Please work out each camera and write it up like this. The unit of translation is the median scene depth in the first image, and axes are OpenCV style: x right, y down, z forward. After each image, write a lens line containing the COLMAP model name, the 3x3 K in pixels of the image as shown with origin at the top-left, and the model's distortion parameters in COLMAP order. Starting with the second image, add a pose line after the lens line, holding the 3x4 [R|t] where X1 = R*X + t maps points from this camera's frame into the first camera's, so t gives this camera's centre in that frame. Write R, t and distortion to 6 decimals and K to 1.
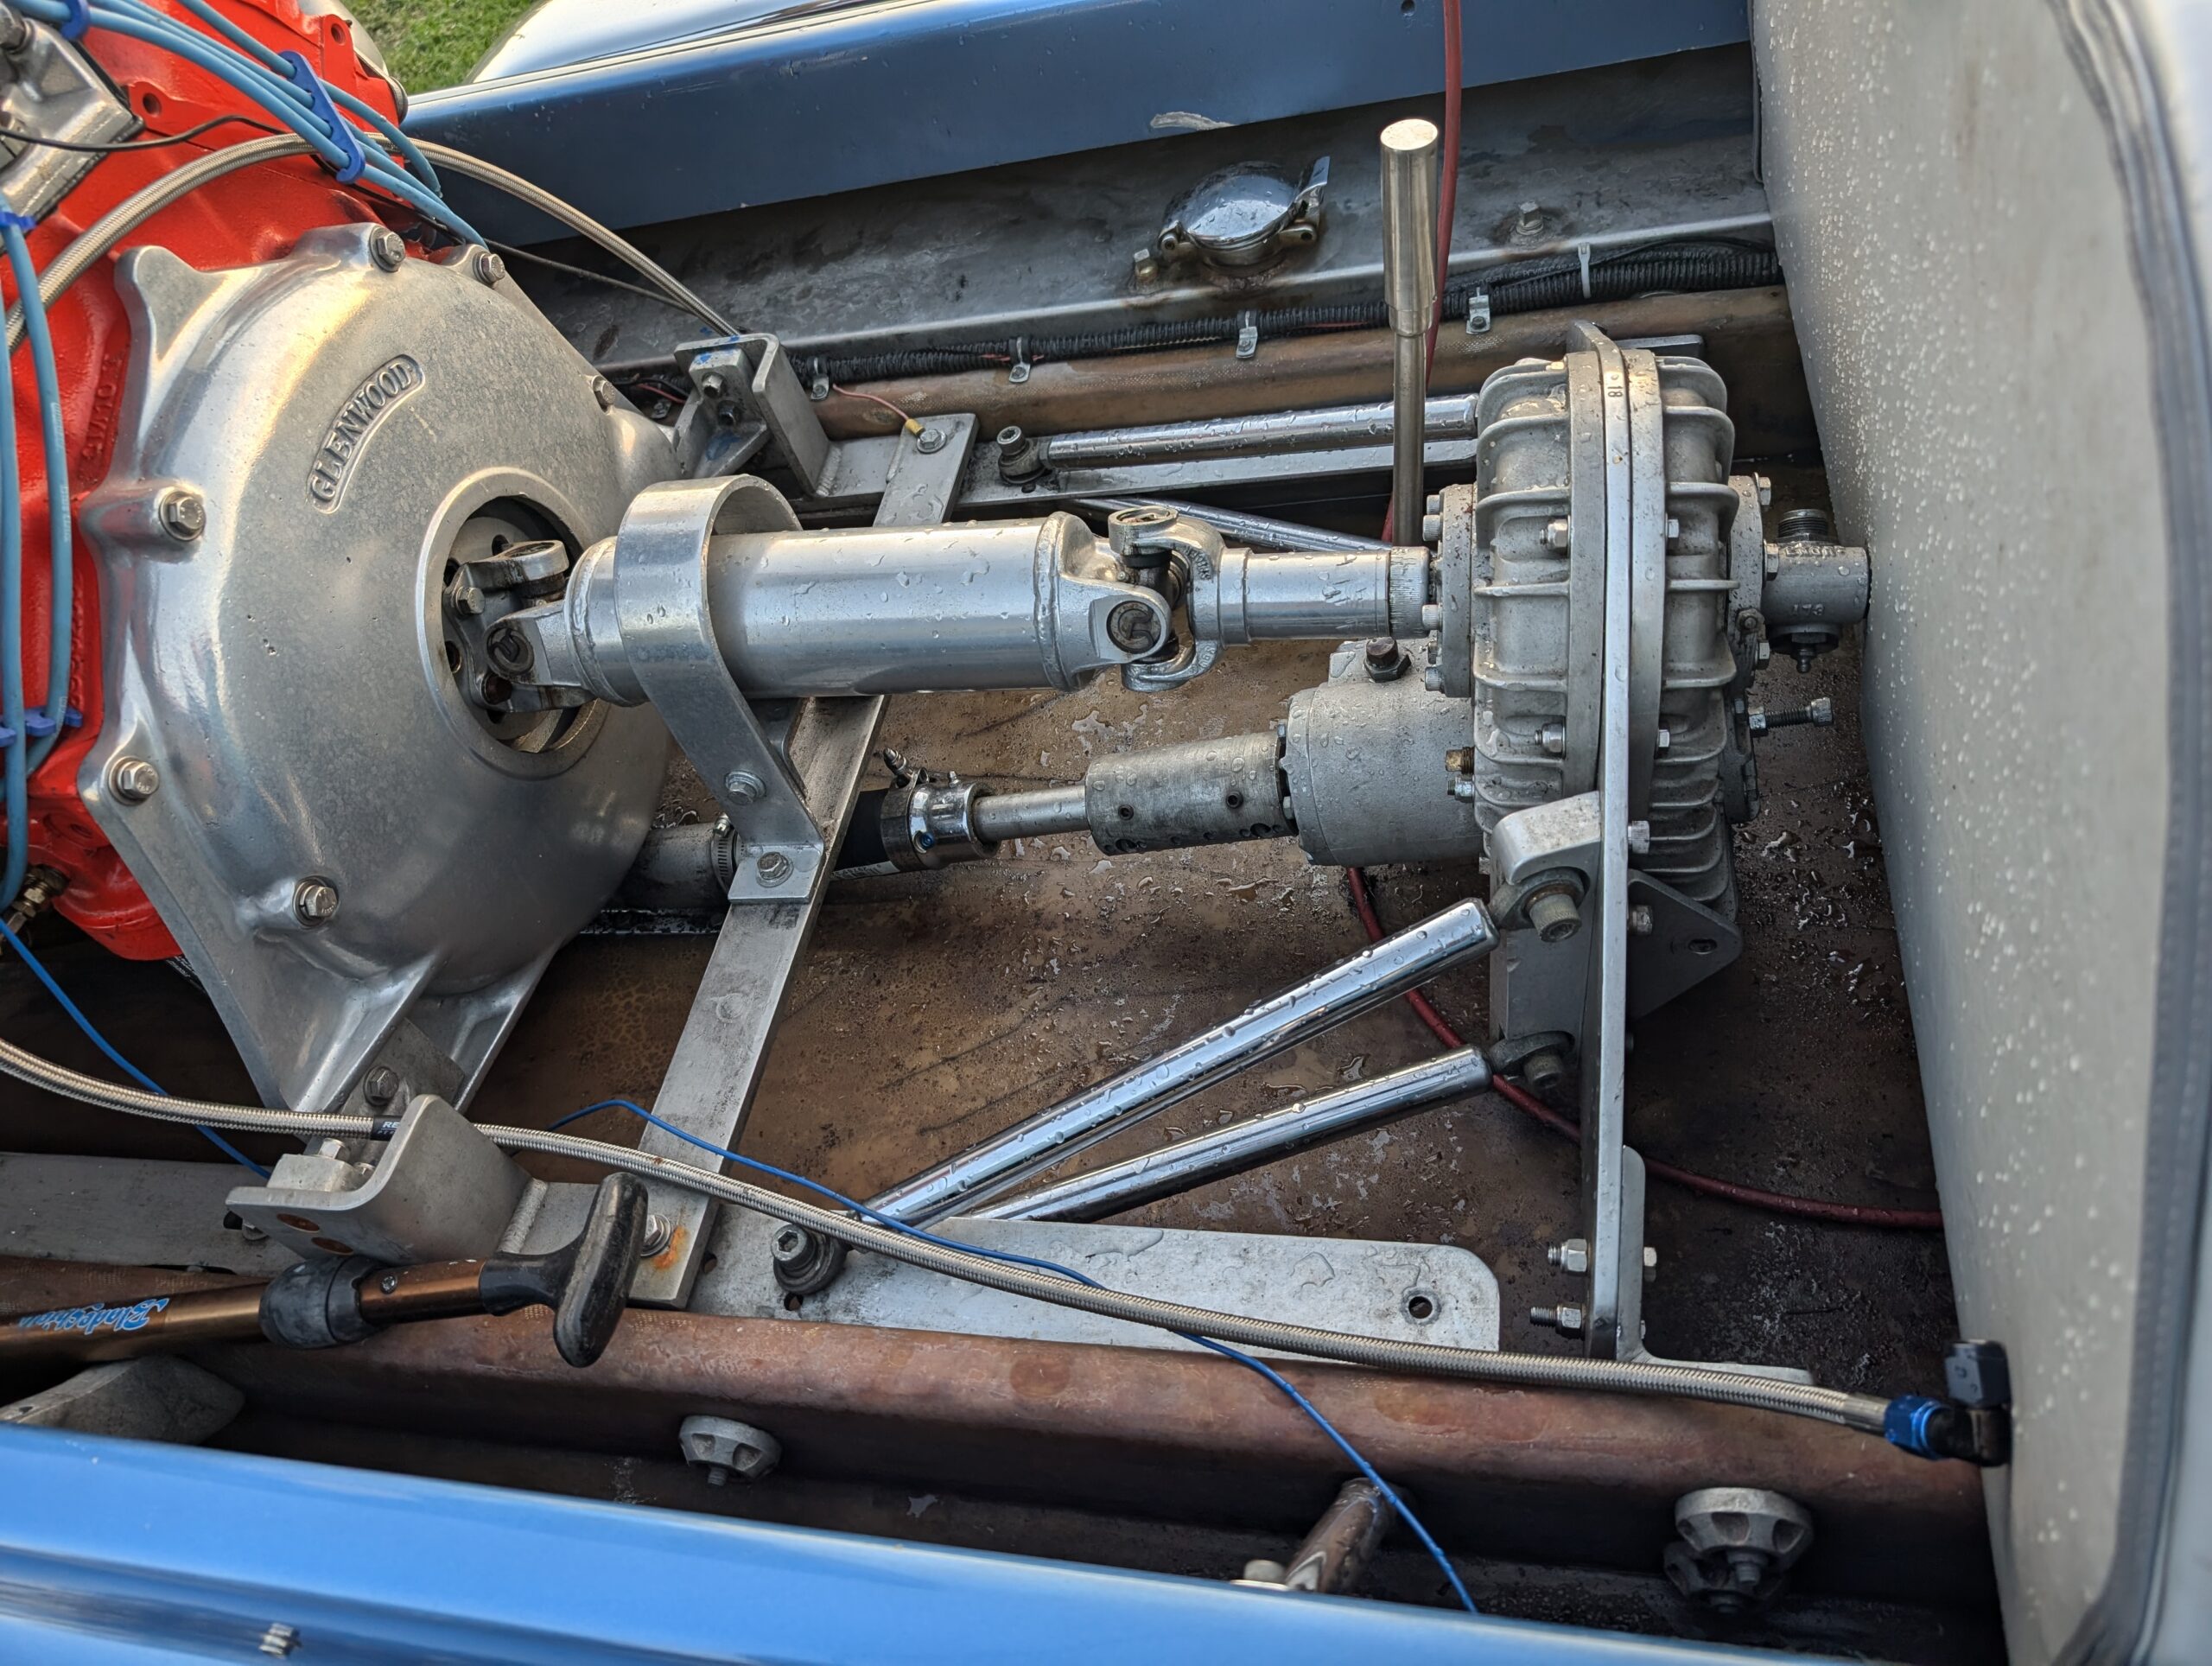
lens RADIAL K [[1612.9, 0, 1107.3], [0, 1612.9, 836.5], [0, 0, 1]] dist [-0.023801, 0.010501]
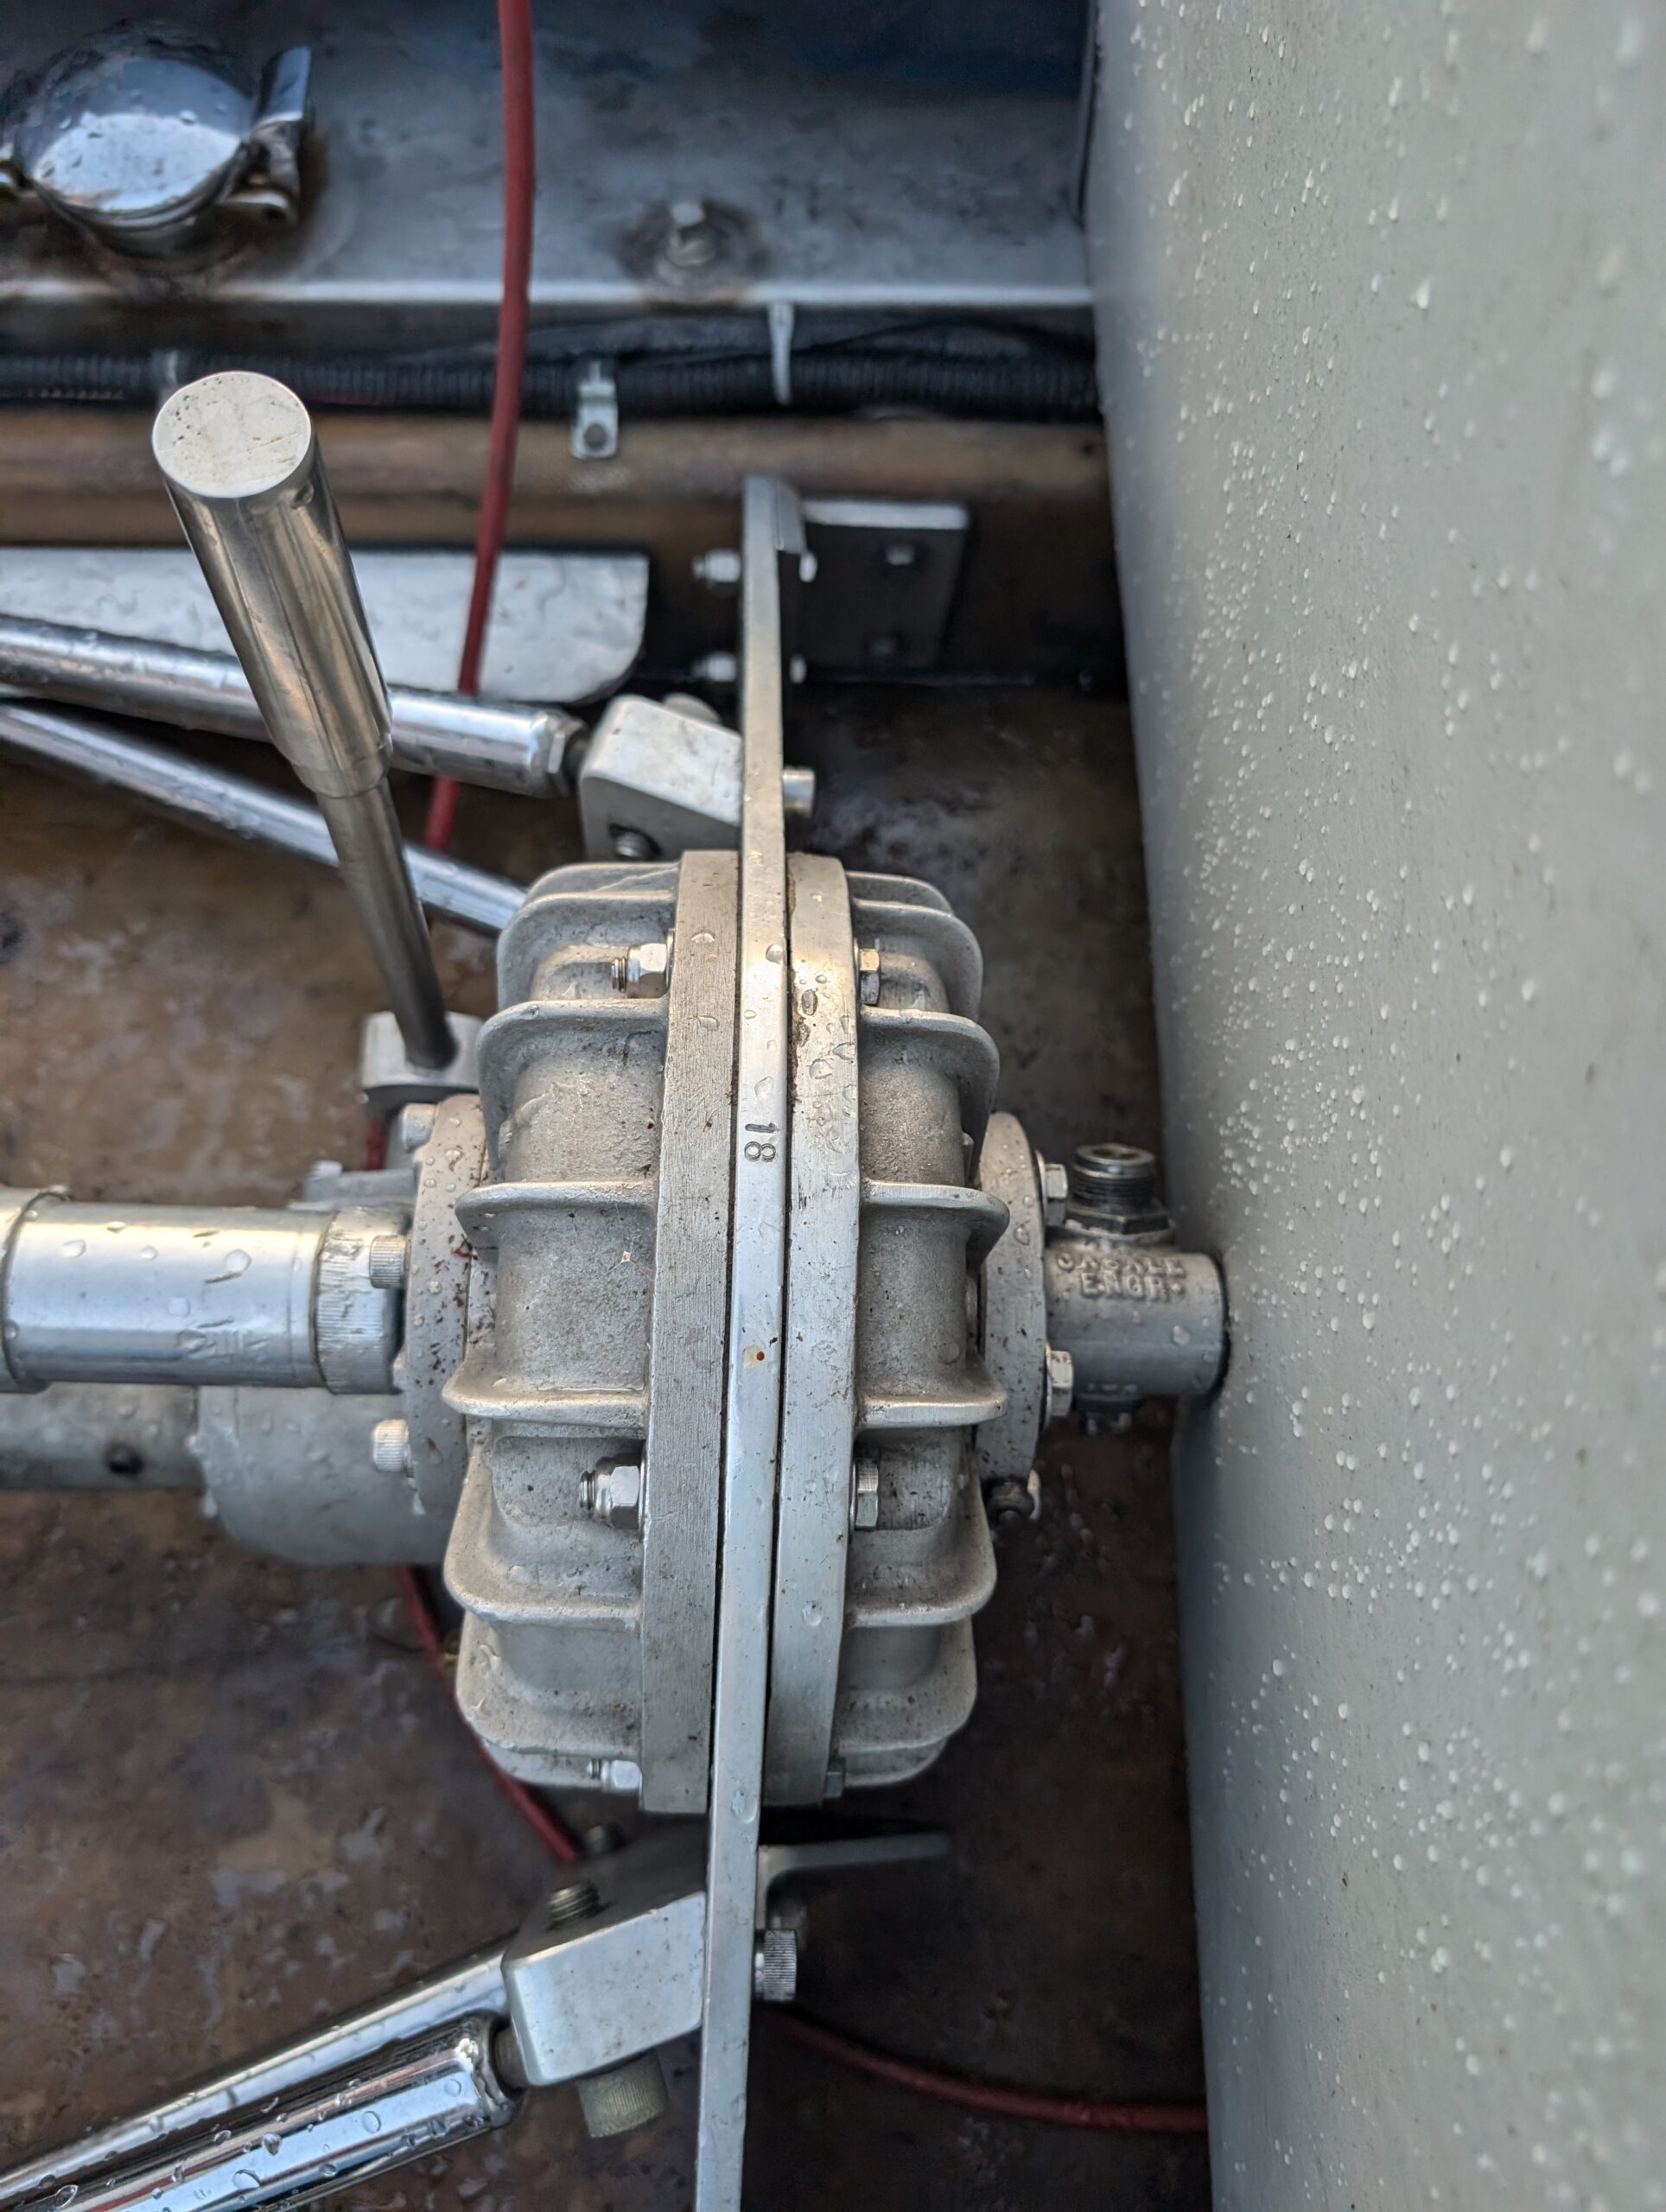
lens RADIAL K [[1612.9, 0, 830.7], [0, 1612.9, 1103.9], [0, 0, 1]] dist [-0.023801, 0.010501]
pose [[0.957634, -0.052434, 0.283175, 0.139059], [-0.040944, 0.948509, 0.314092, -0.277999], [-0.285063, -0.312379, 0.906178, 0.396580]]
